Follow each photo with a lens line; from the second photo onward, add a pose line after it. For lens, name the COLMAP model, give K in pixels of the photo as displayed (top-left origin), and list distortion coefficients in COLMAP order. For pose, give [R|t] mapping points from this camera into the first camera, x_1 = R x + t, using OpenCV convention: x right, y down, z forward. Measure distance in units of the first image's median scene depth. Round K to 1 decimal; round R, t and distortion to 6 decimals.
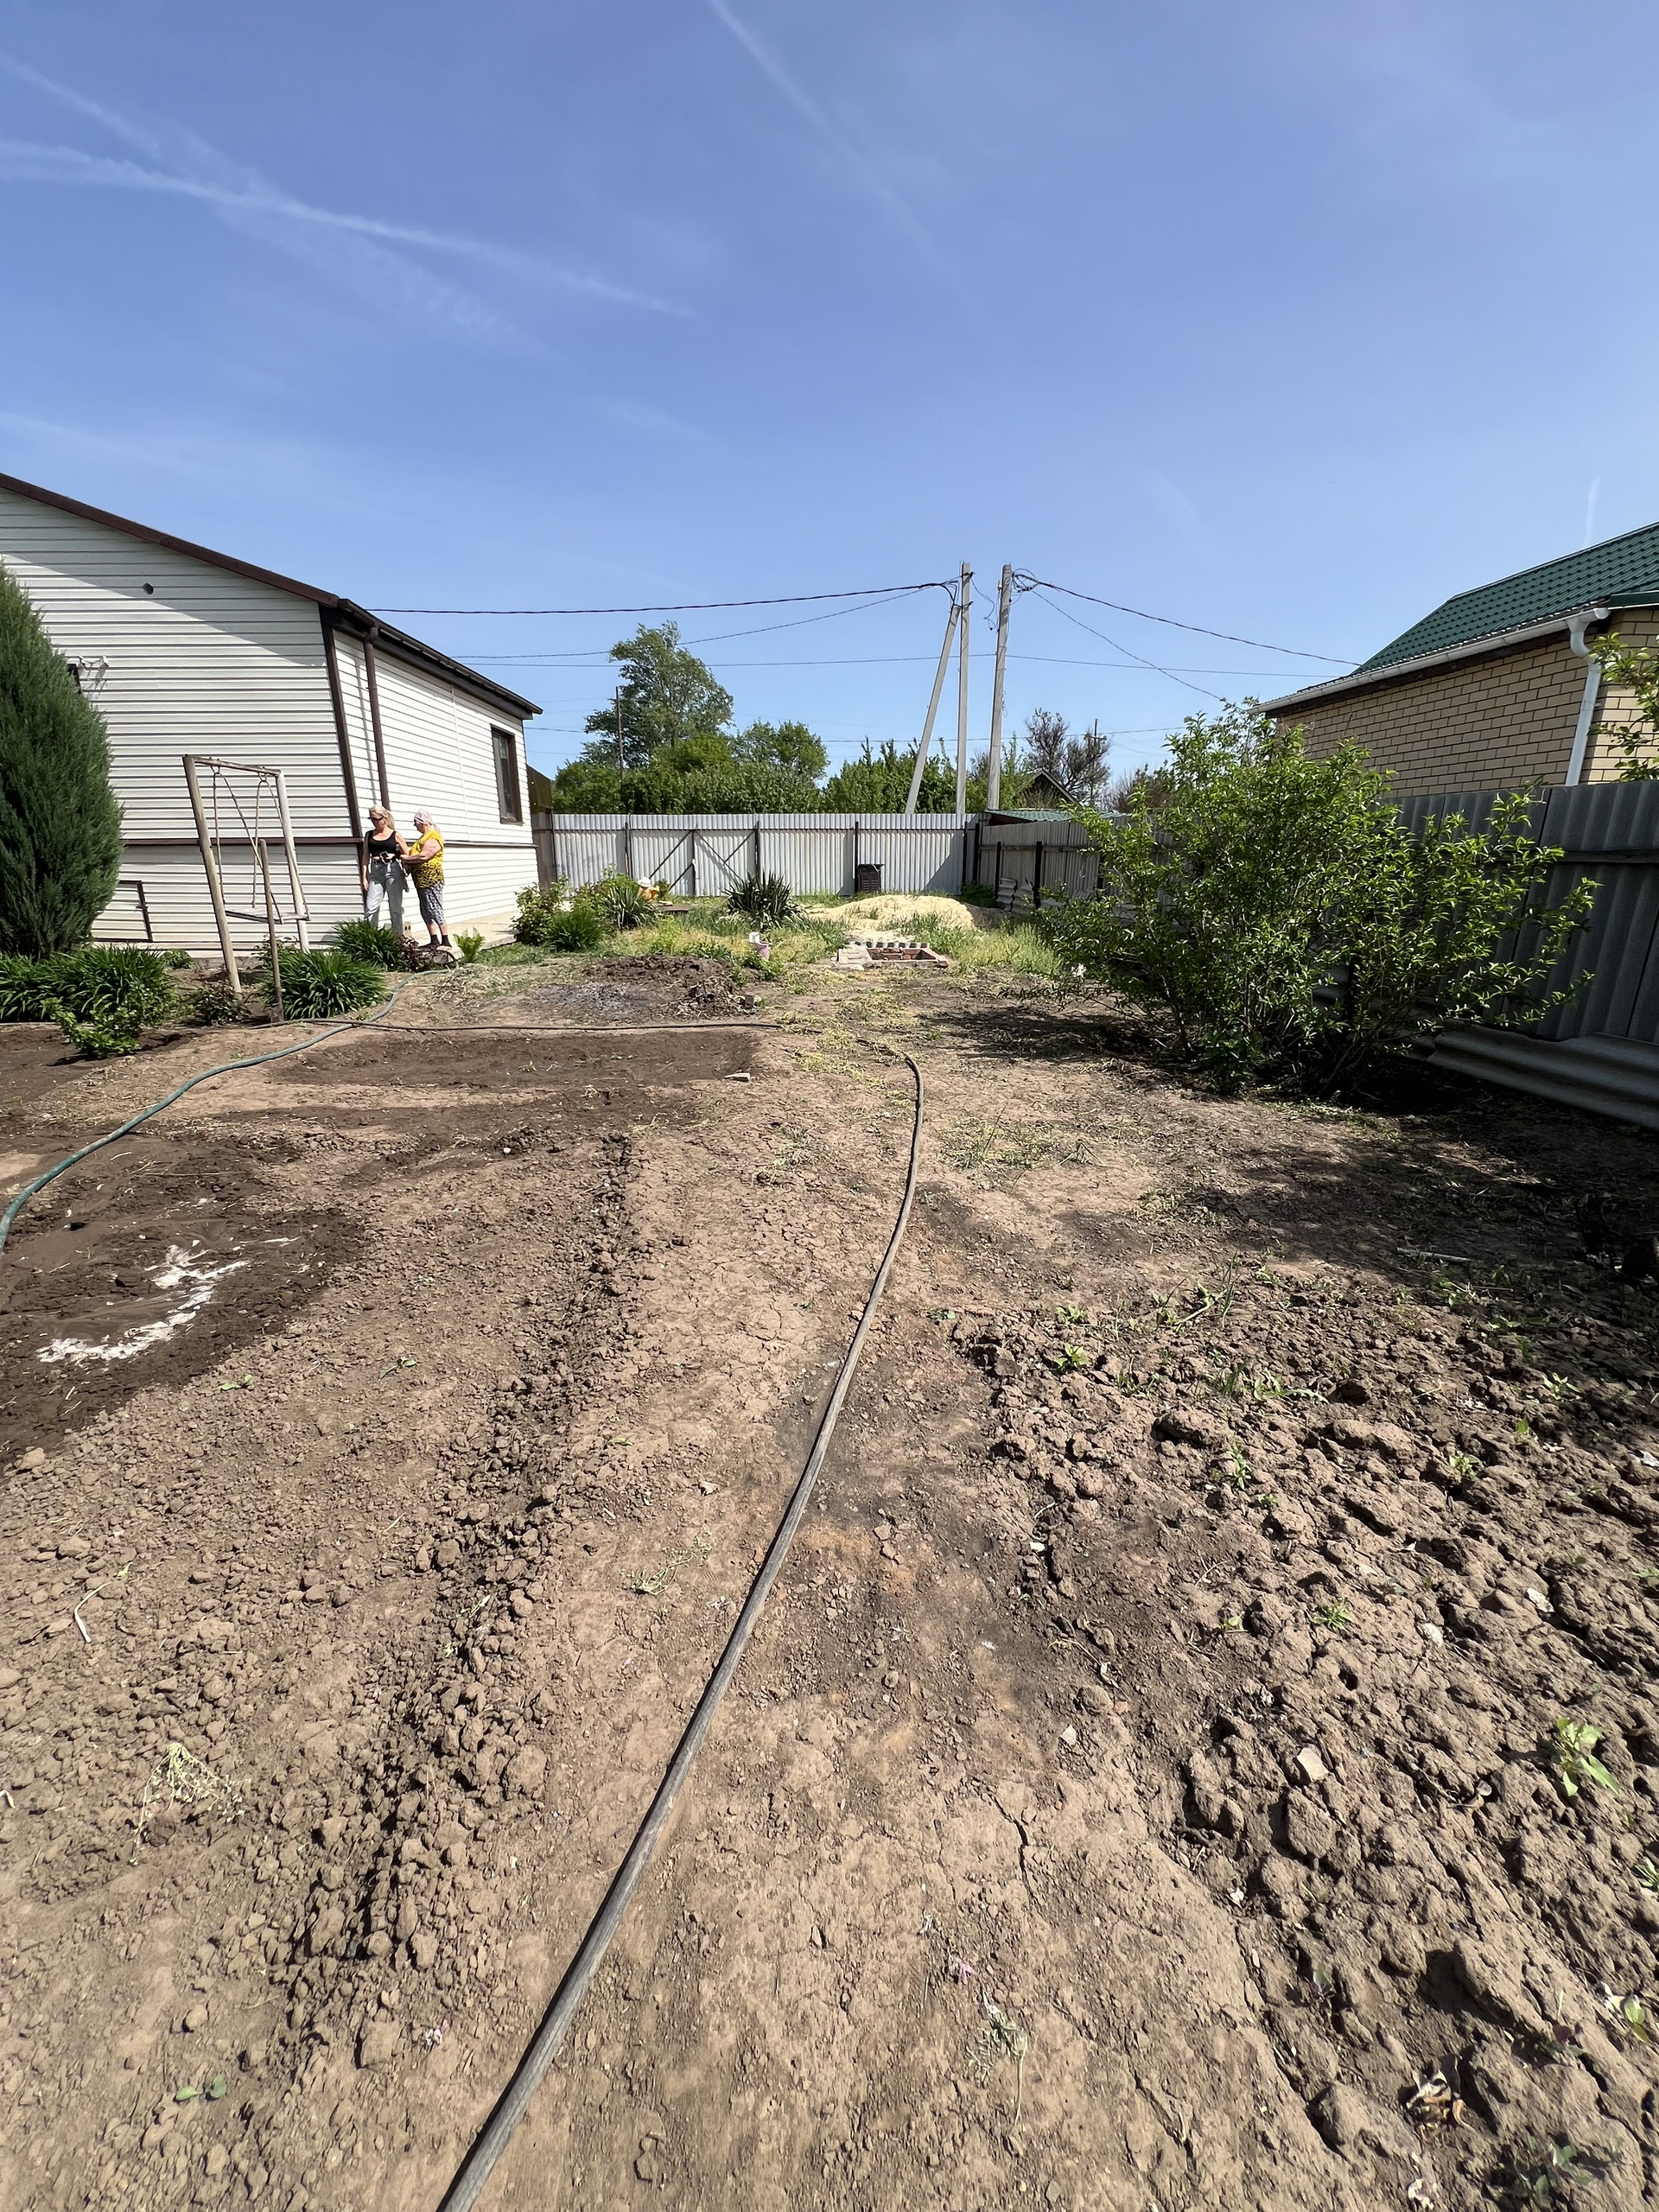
lens RADIAL K [[888.7, 0, 835.2], [0, 888.7, 1103.3], [0, 0, 1]] dist [-0.003544, 0.001013]
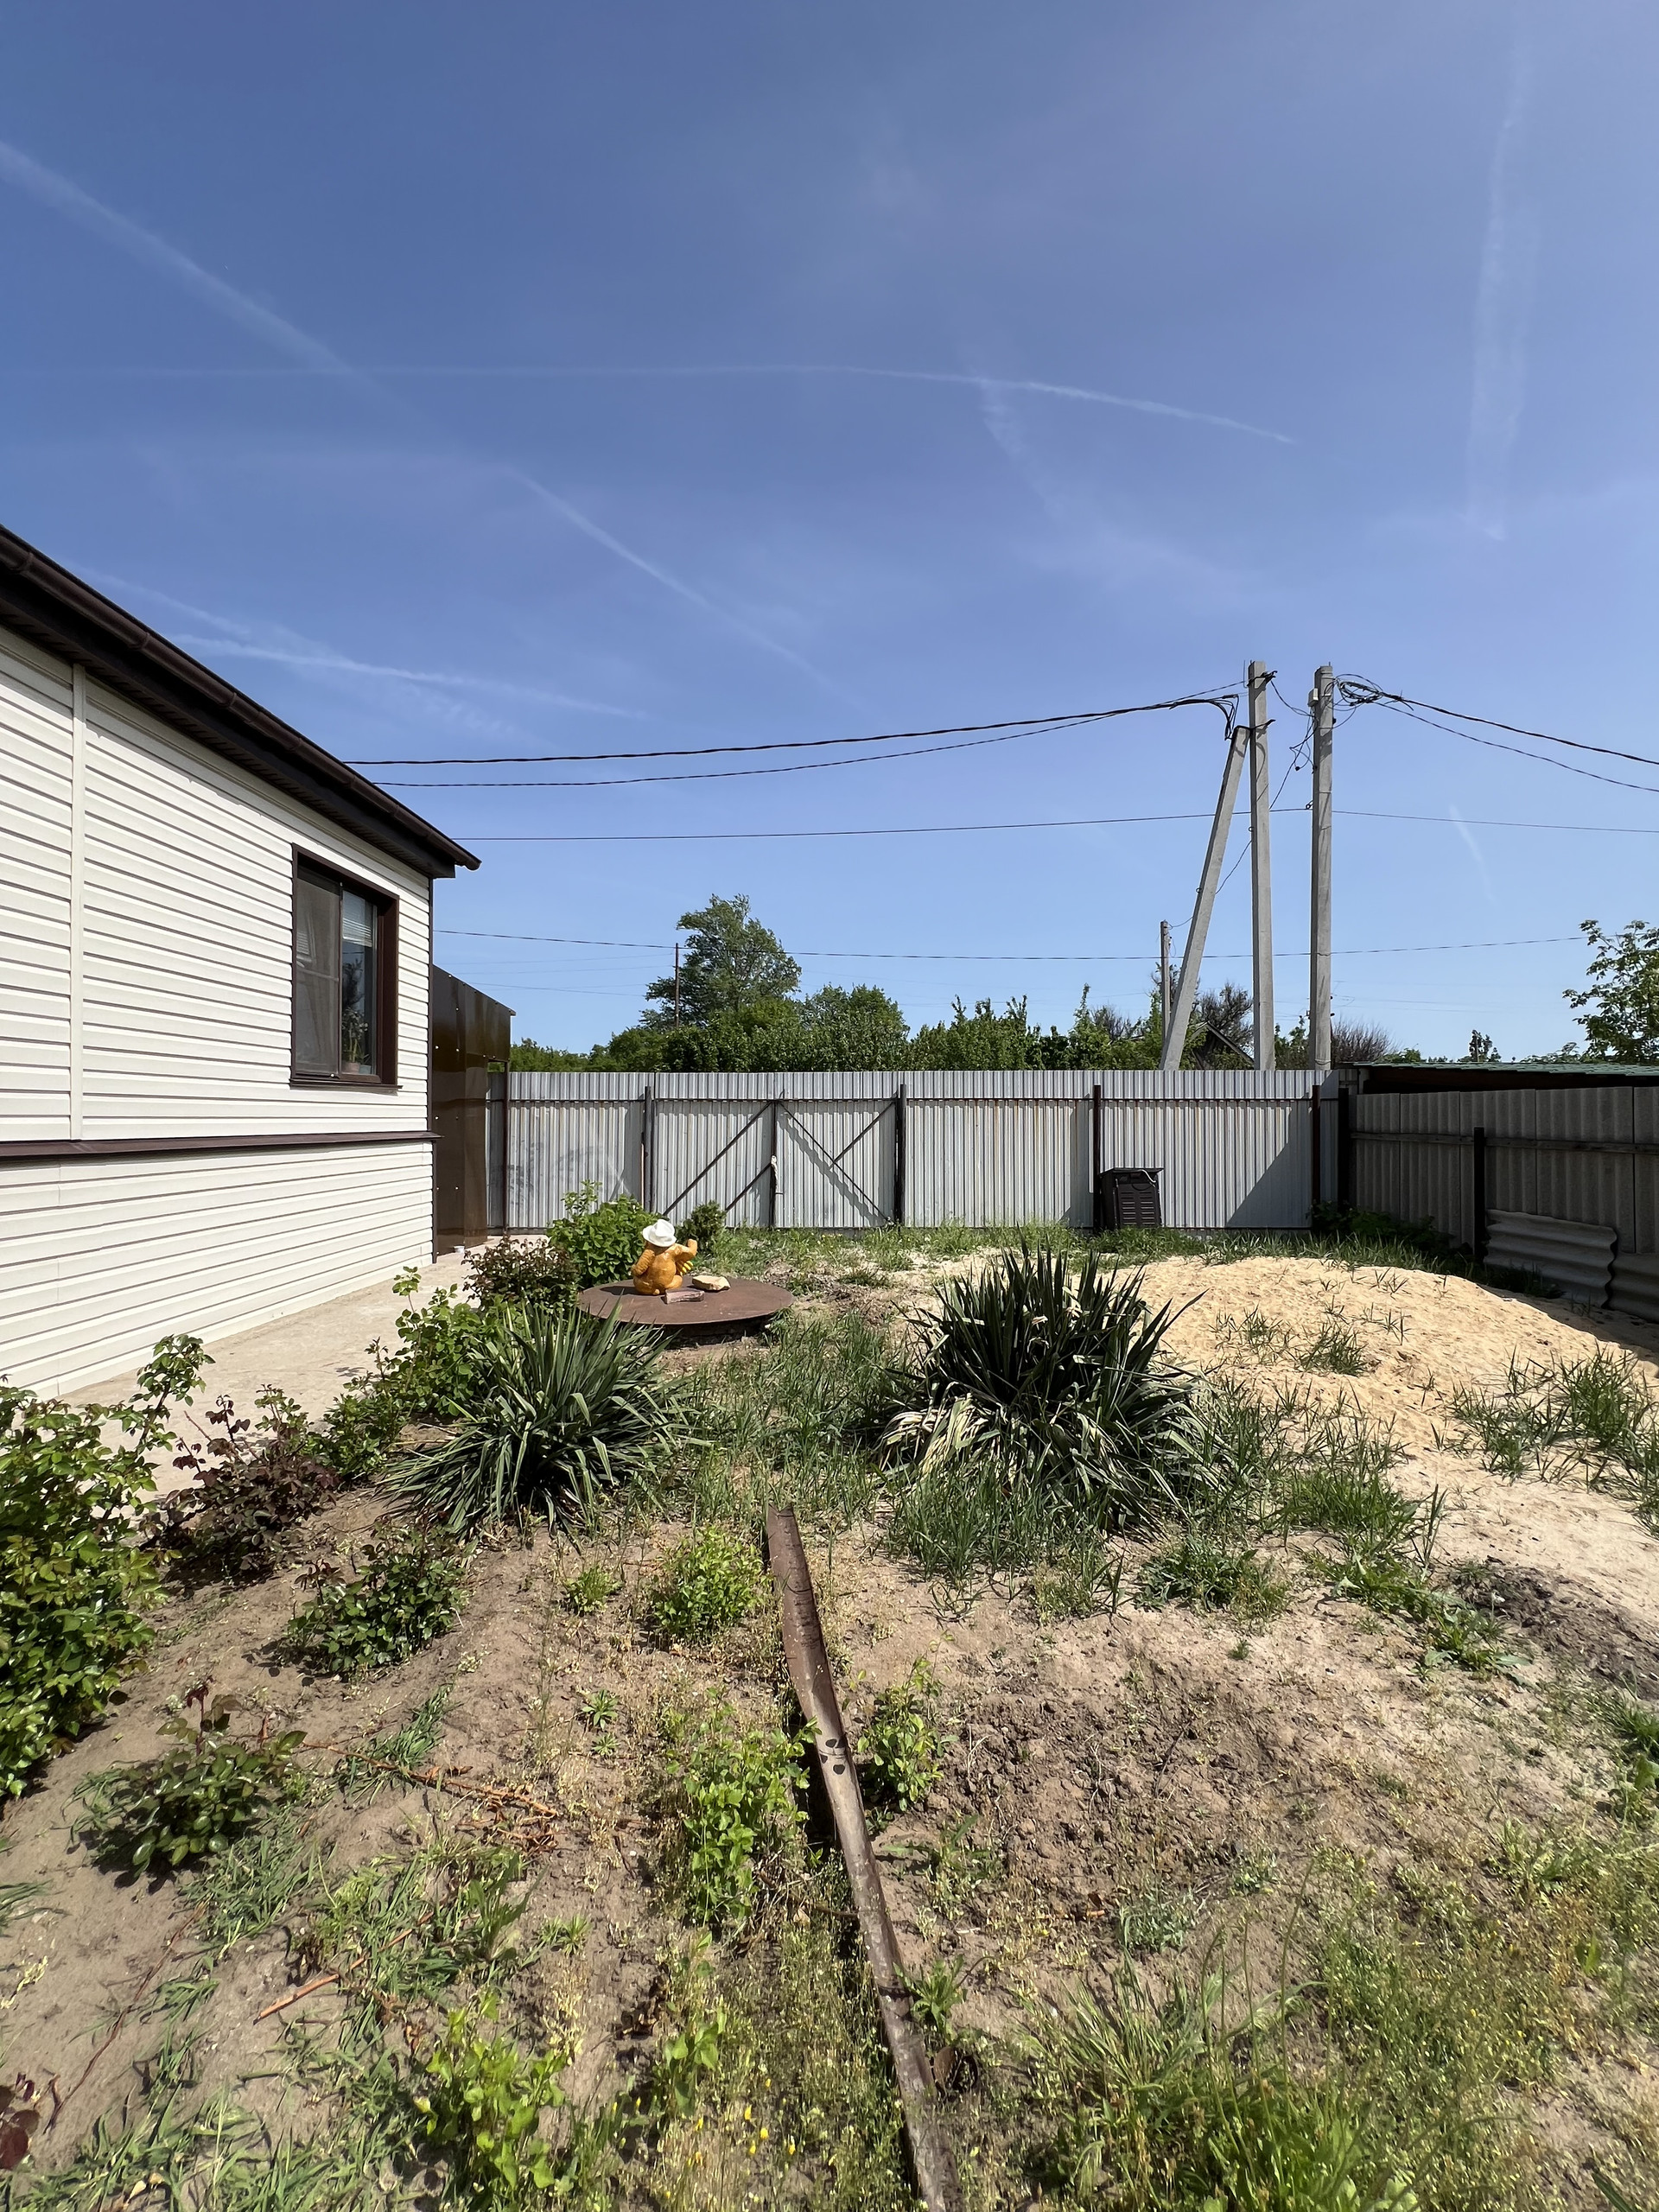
lens RADIAL K [[888.7, 0, 836.5], [0, 888.7, 1101.9], [0, 0, 1]] dist [-0.003544, 0.001013]
pose [[0.998485, 0.000060, -0.055033, -0.061174], [-0.015962, 0.957330, -0.288557, -0.101487], [0.052668, 0.288999, 0.955880, 0.325131]]
